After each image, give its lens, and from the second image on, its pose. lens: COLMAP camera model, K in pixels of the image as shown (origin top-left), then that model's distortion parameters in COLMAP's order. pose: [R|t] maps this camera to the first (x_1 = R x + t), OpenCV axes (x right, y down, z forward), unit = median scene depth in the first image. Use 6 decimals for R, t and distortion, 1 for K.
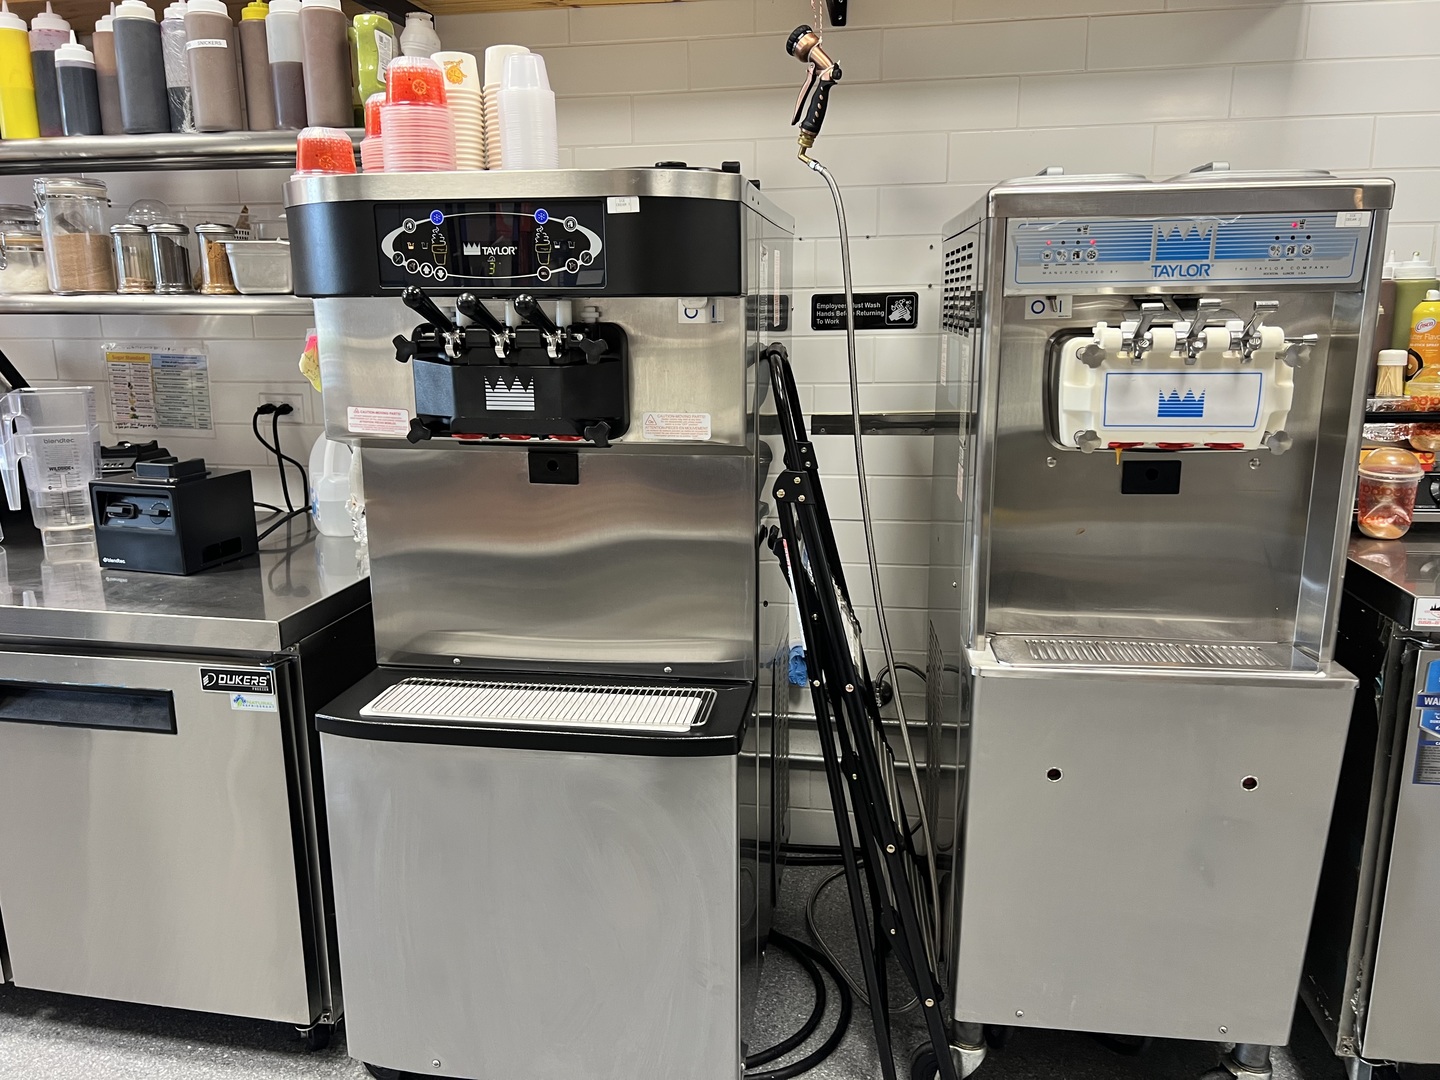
lens RADIAL K [[1080.2, 0, 710.8], [0, 1080.2, 543.5], [0, 0, 1]] dist [0.049831, -0.058272]
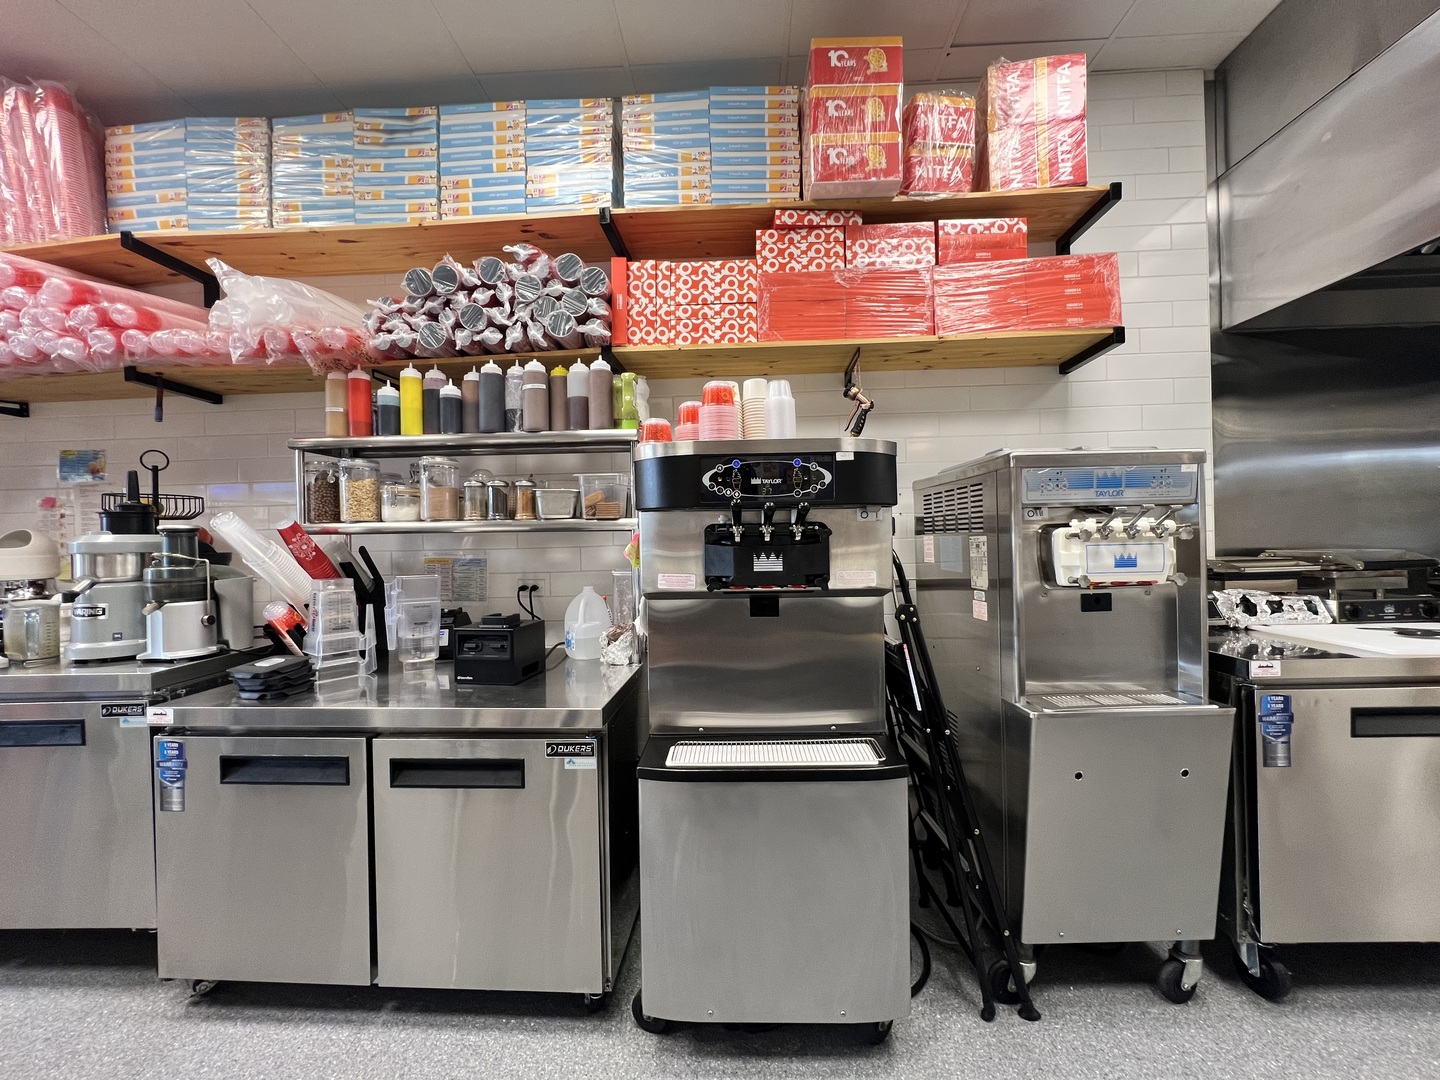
lens RADIAL K [[574.9, 0, 721.9], [0, 574.9, 539.8], [0, 0, 1]] dist [-0.004873, 0.001498]
pose [[0.991286, -0.012027, 0.131175, -0.322099], [0.040983, 0.974559, -0.220352, 0.022262], [-0.125187, 0.223808, 0.966560, 0.098632]]
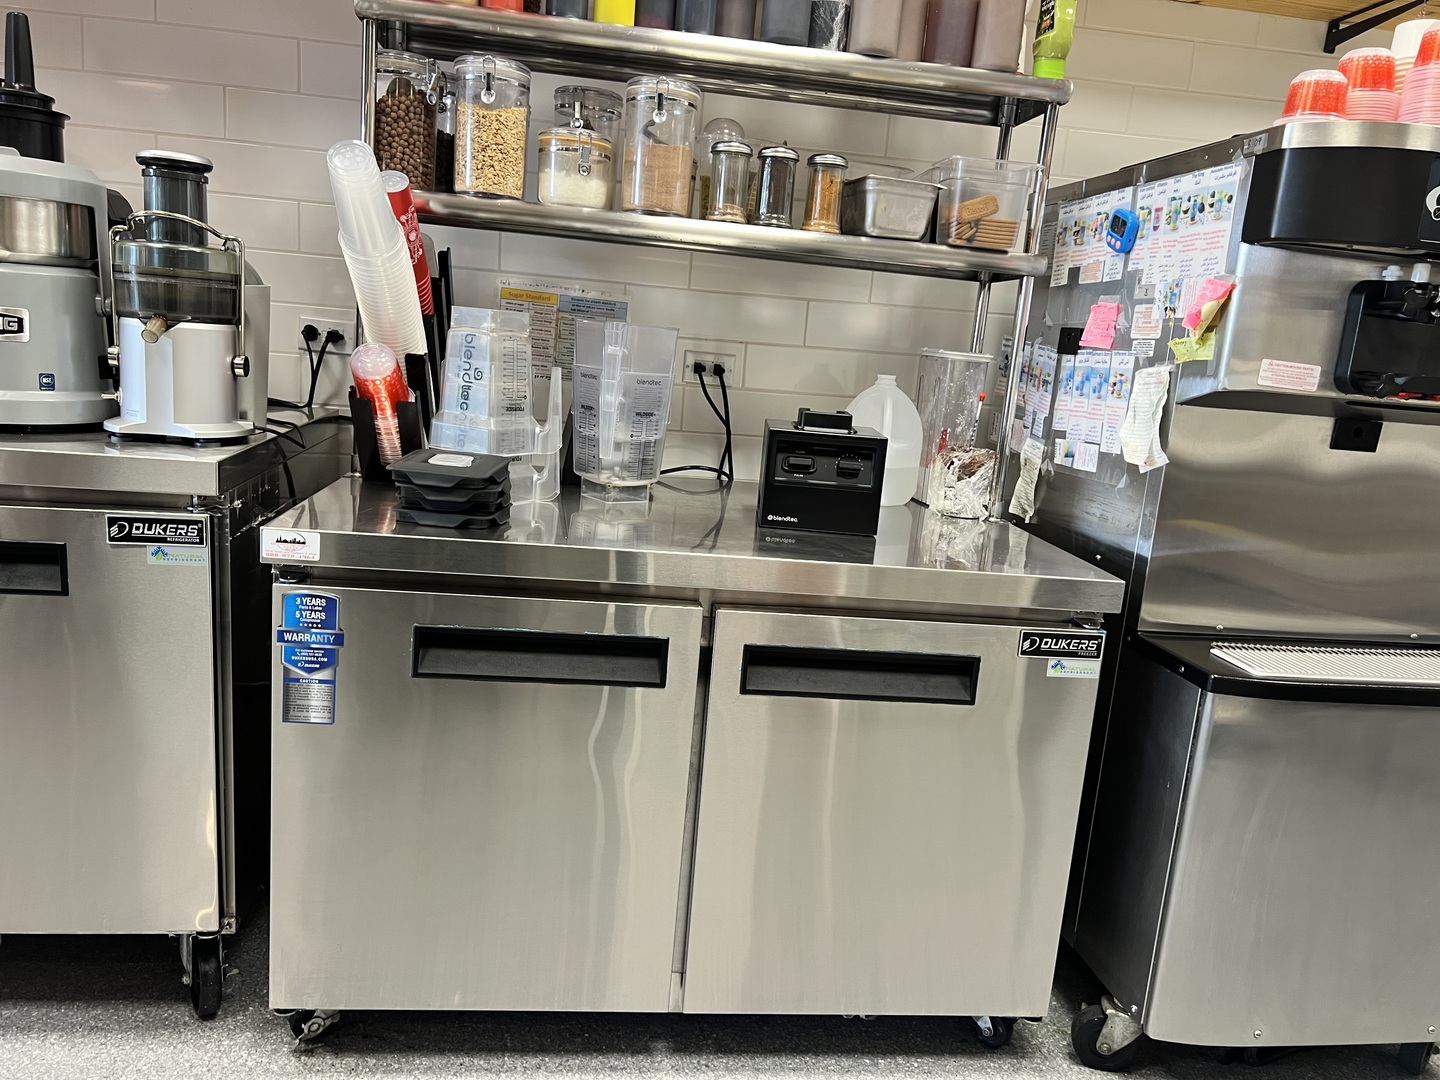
lens RADIAL K [[1080.2, 0, 719.6], [0, 1080.2, 551.9], [0, 0, 1]] dist [0.049831, -0.058272]
pose [[0.951060, 0.026819, 0.307841, -0.998256], [-0.022366, 0.999588, -0.017982, 0.069219], [-0.308196, 0.010217, 0.951268, 0.204431]]
